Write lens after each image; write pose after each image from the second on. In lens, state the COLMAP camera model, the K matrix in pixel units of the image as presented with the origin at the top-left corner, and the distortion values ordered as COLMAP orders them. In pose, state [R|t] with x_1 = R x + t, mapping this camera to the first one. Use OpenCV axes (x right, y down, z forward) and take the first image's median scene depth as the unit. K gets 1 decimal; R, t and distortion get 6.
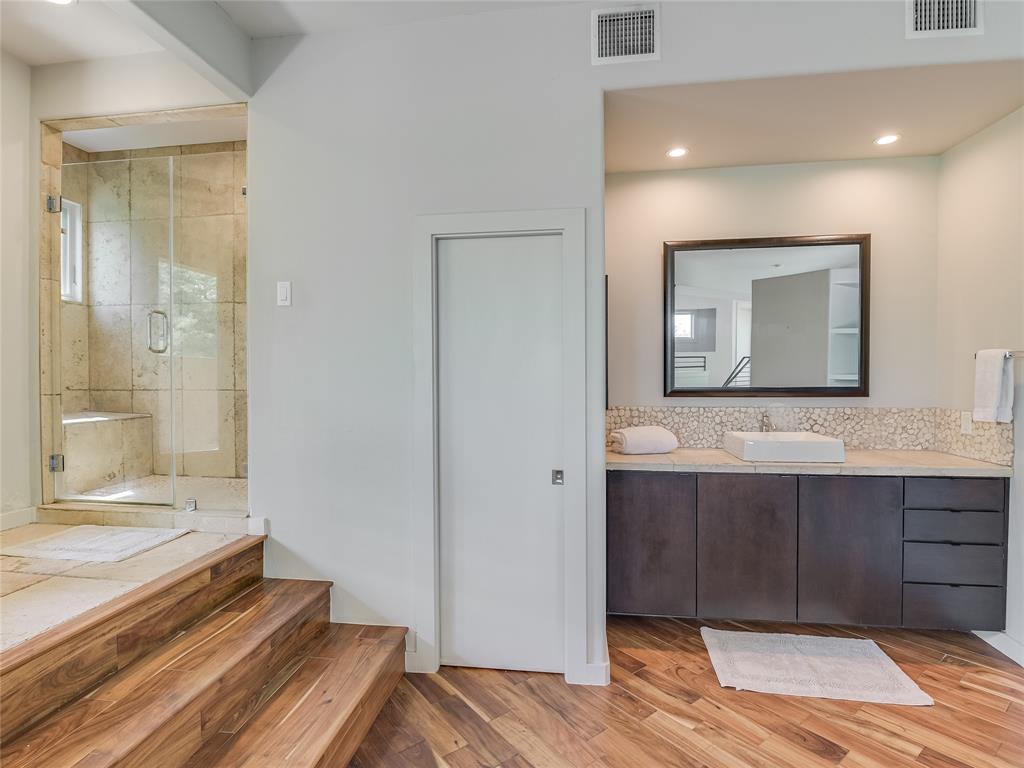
lens RADIAL K [[504.4, 0, 512.0], [0, 504.4, 384.0], [0, 0, 1]] dist [-0.009634, -0.000697]
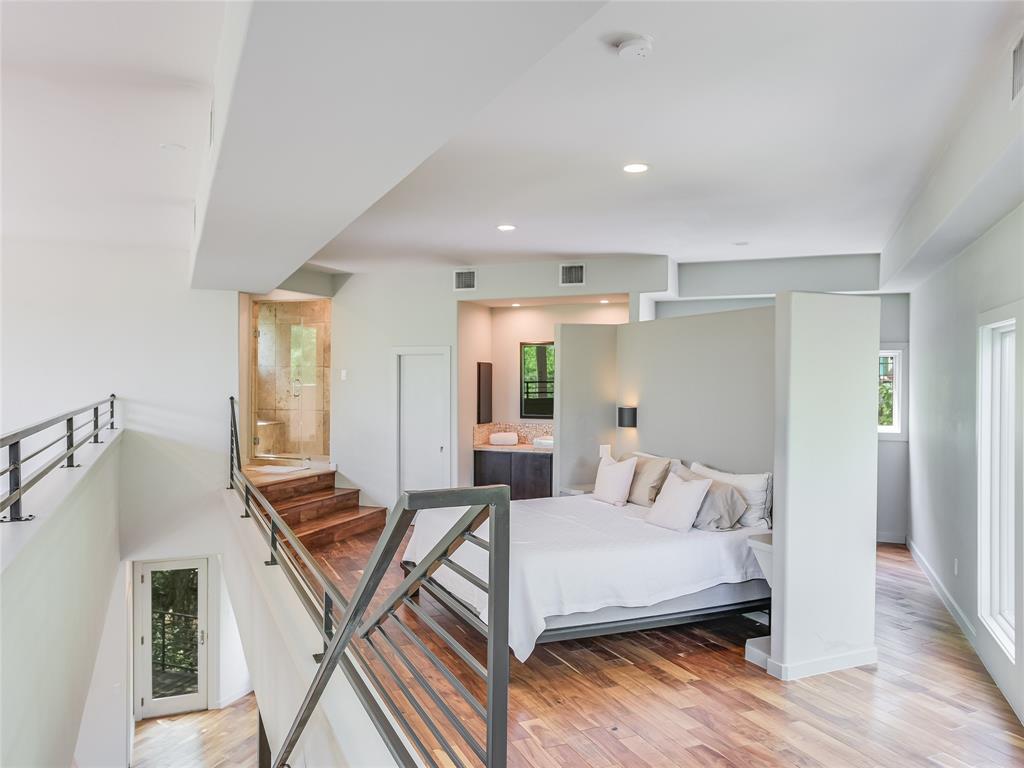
lens RADIAL K [[731.7, 0, 533.1], [0, 731.7, 382.8], [0, 0, 1]] dist [-0.000358, -0.005421]
pose [[0.978434, 0.009500, -0.206342, 1.132830], [-0.012000, 0.999869, -0.010868, -0.101933], [0.206212, 0.013109, 0.978420, -2.203365]]
